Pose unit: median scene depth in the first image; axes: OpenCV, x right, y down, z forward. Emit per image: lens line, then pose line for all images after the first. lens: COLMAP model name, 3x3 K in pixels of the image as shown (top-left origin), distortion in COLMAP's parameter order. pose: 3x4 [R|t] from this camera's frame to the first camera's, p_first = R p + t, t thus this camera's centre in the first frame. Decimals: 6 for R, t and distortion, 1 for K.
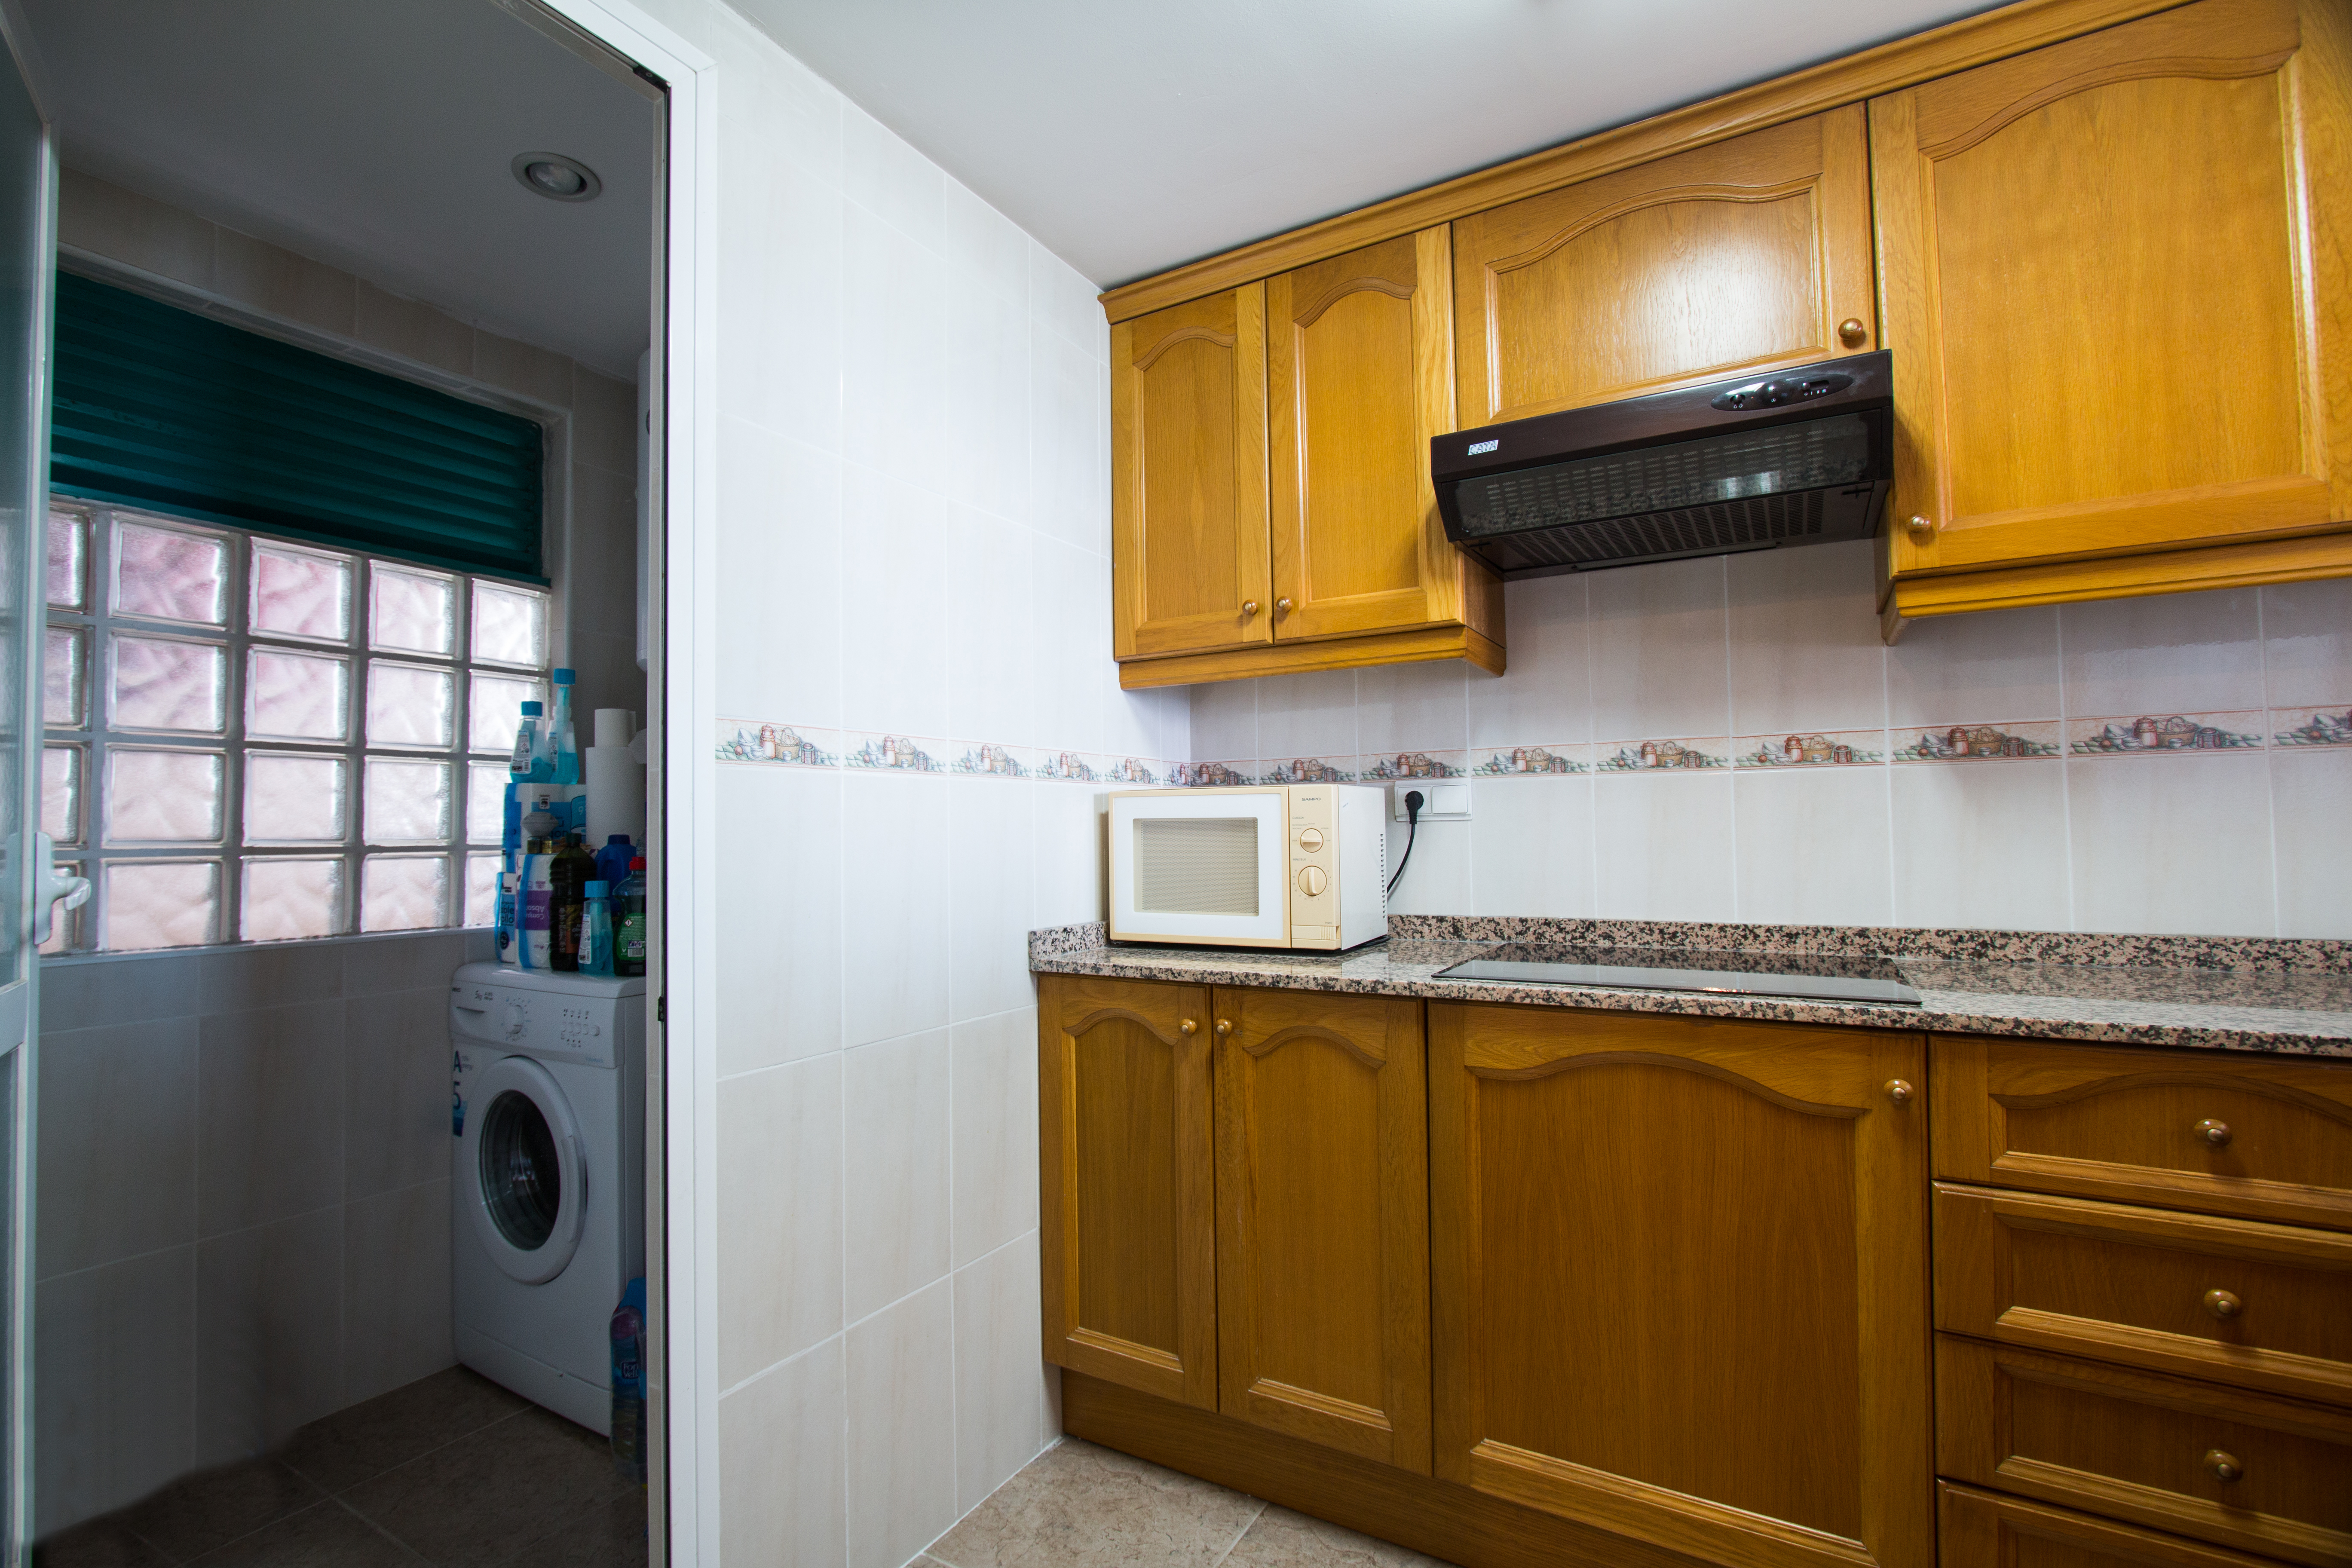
lens RADIAL K [[1102.9, 0, 1110.4], [0, 1102.9, 800.2], [0, 0, 1]] dist [-0.027678, 0.005433]
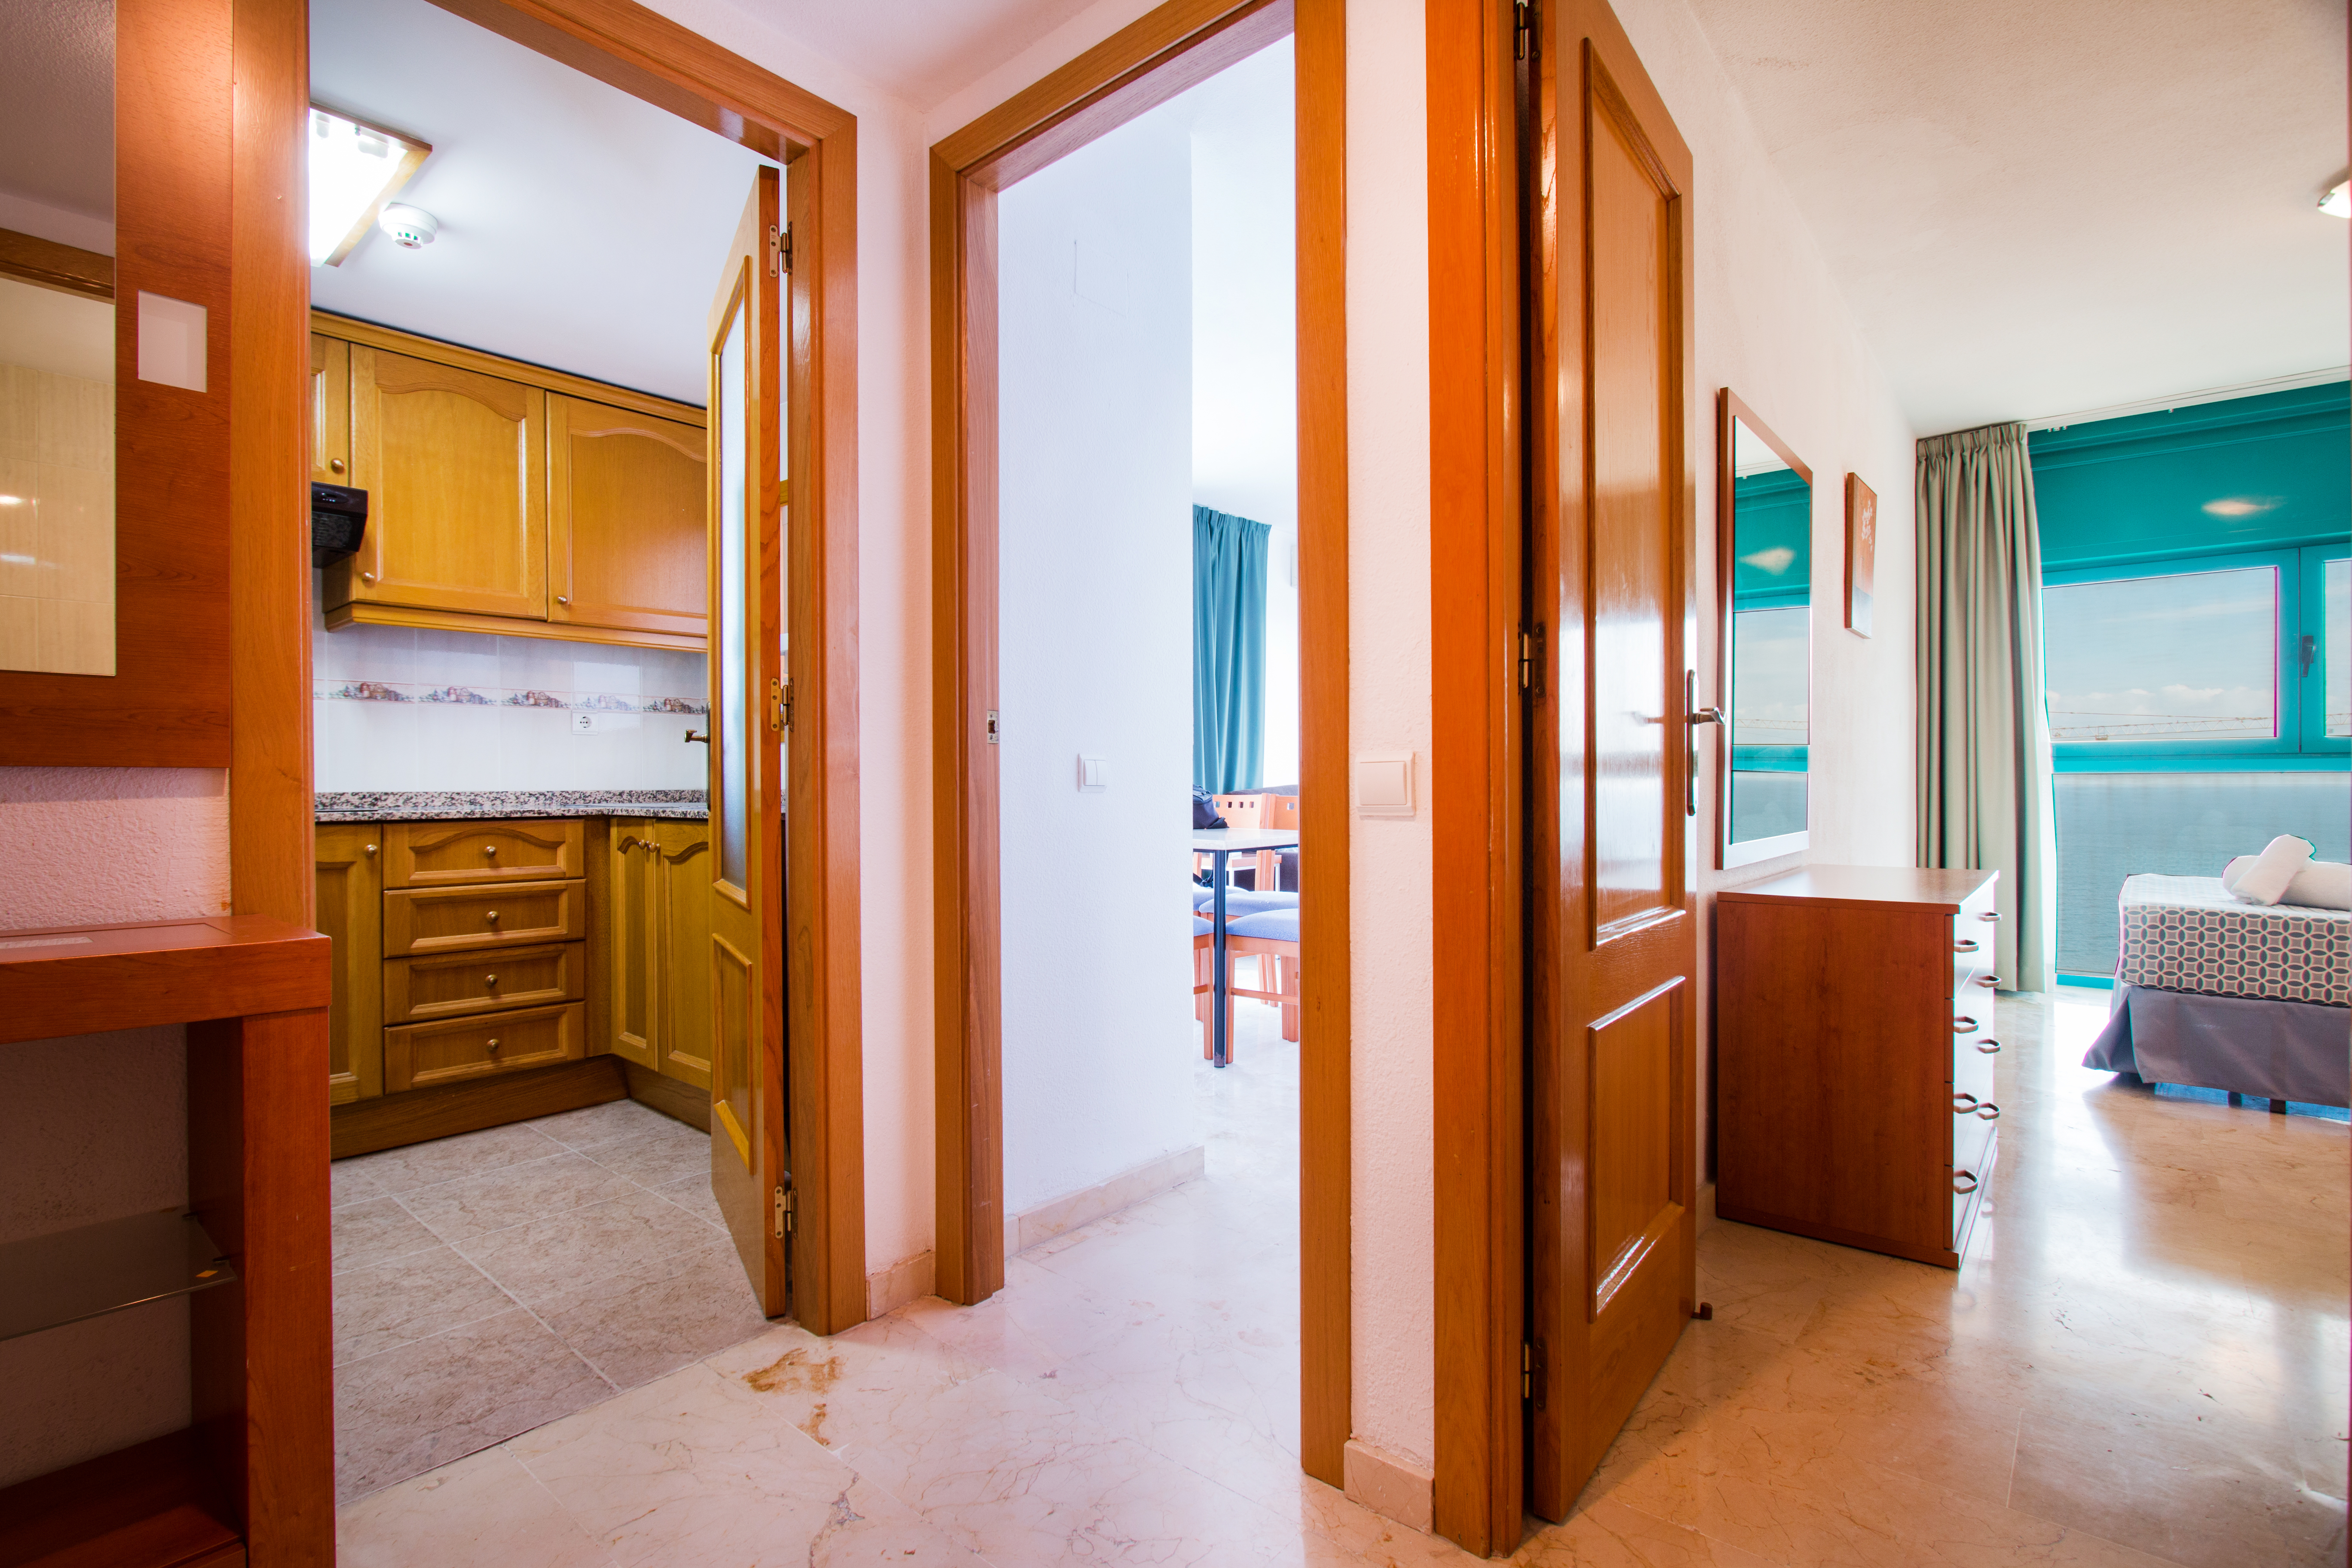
lens RADIAL K [[1098.9, 0, 1135.0], [0, 1098.9, 792.7], [0, 0, 1]] dist [-0.017941, 0.000705]
pose [[0.177336, 0.002546, 0.984147, -0.990199], [-0.030044, 0.999545, 0.002828, 0.092758], [-0.983692, -0.030069, 0.177332, -0.758714]]
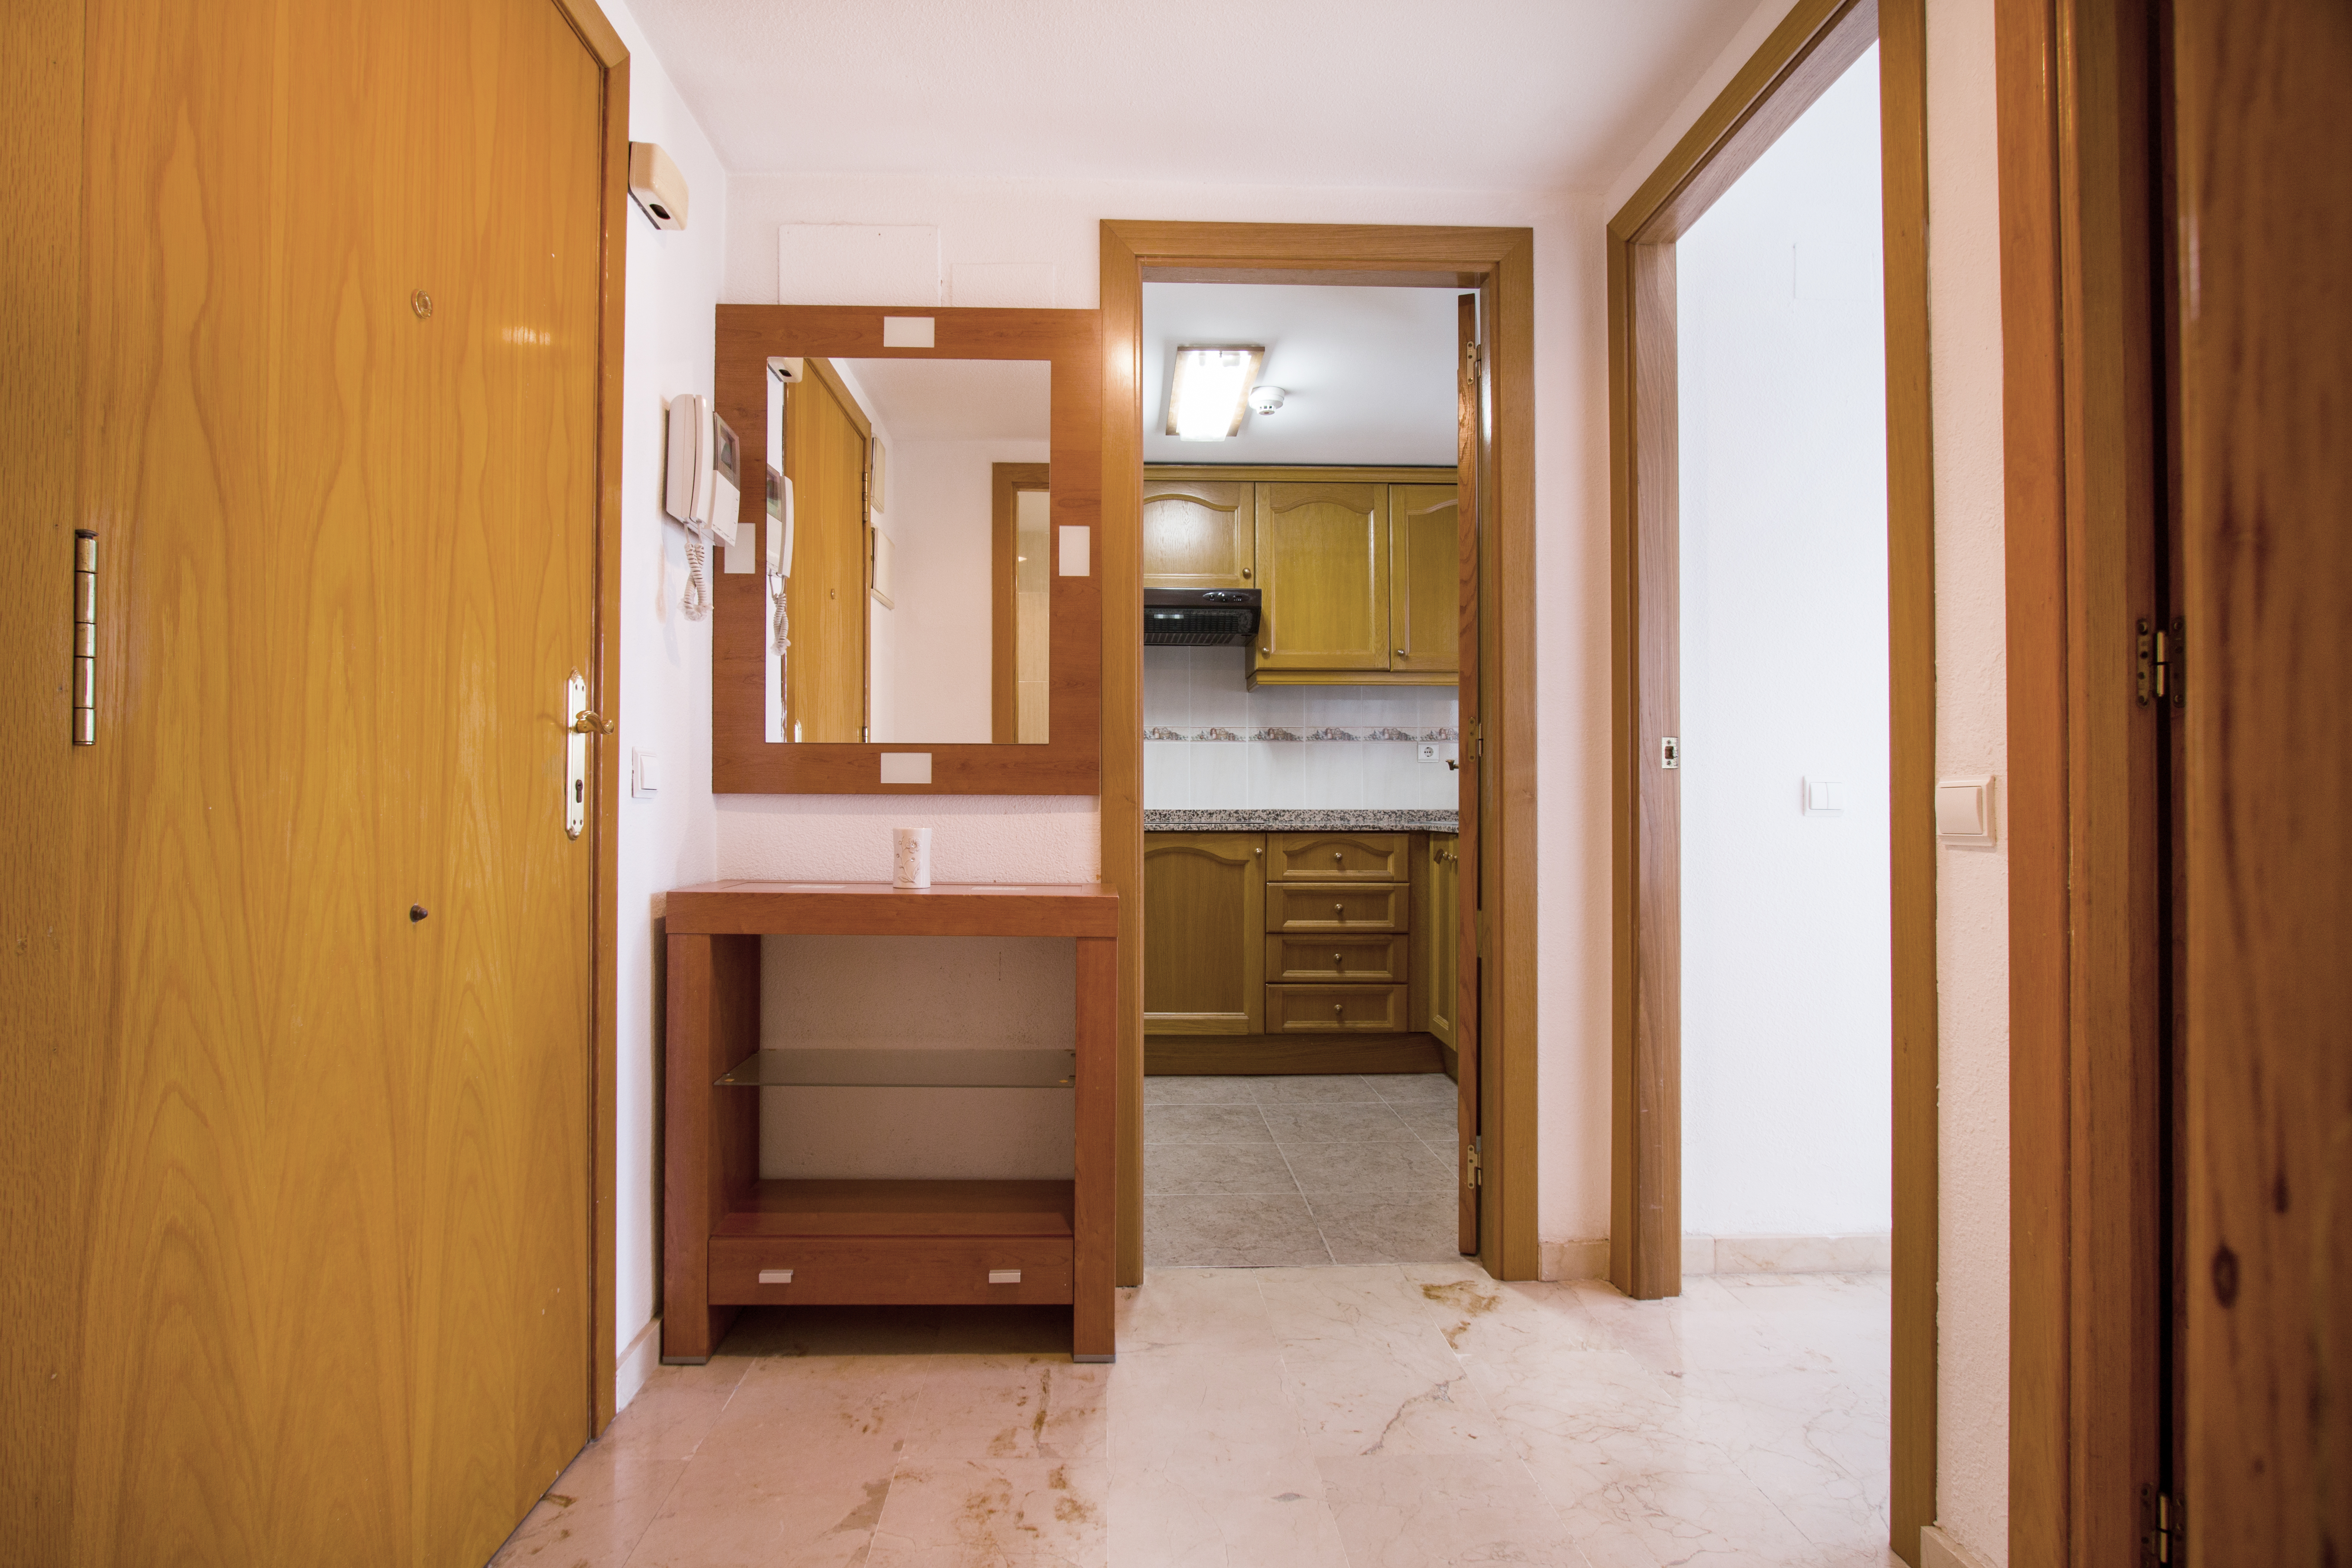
lens RADIAL K [[1098.9, 0, 1135.0], [0, 1098.9, 792.7], [0, 0, 1]] dist [-0.017941, 0.000705]
pose [[0.838887, 0.018295, 0.543998, -1.031844], [-0.028517, 0.999540, 0.010361, 0.077611], [-0.543558, -0.024205, 0.839023, -1.150280]]
